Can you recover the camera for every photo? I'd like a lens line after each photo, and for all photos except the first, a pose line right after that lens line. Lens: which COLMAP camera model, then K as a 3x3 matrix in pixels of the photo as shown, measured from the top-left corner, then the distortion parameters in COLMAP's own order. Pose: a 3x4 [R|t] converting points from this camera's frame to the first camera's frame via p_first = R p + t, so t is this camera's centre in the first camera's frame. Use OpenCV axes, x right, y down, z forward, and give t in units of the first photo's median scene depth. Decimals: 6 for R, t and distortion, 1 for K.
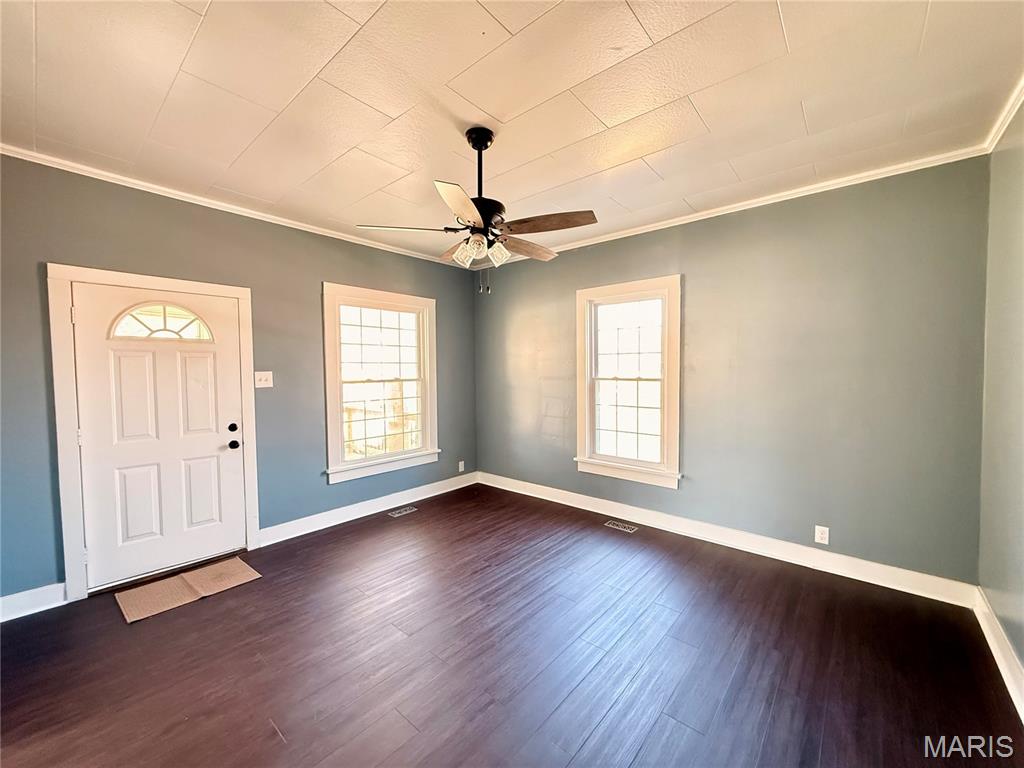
lens RADIAL K [[408.8, 0, 510.9], [0, 408.8, 385.7], [0, 0, 1]] dist [0.000184, -0.000217]
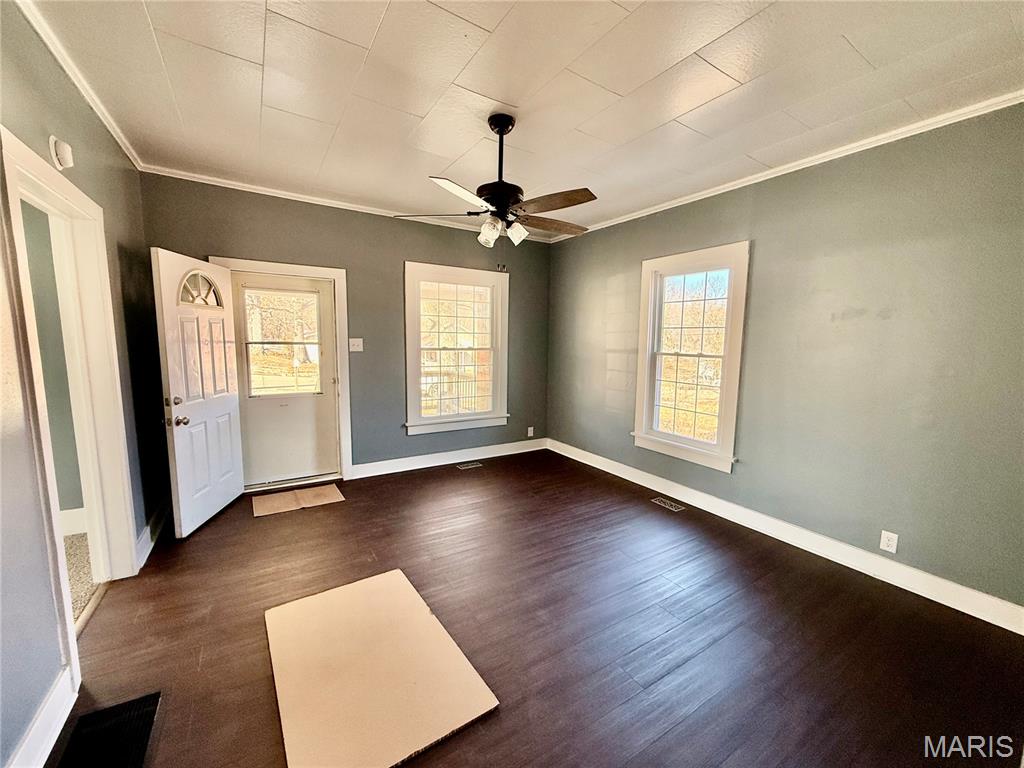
lens RADIAL K [[408.8, 0, 512.8], [0, 408.8, 385.6], [0, 0, 1]] dist [0.000184, -0.000217]
pose [[0.956587, 0.055762, -0.286062, 0.180849], [-0.034982, 0.996398, 0.077249, -0.004330], [0.289339, -0.063888, 0.955092, -0.033792]]
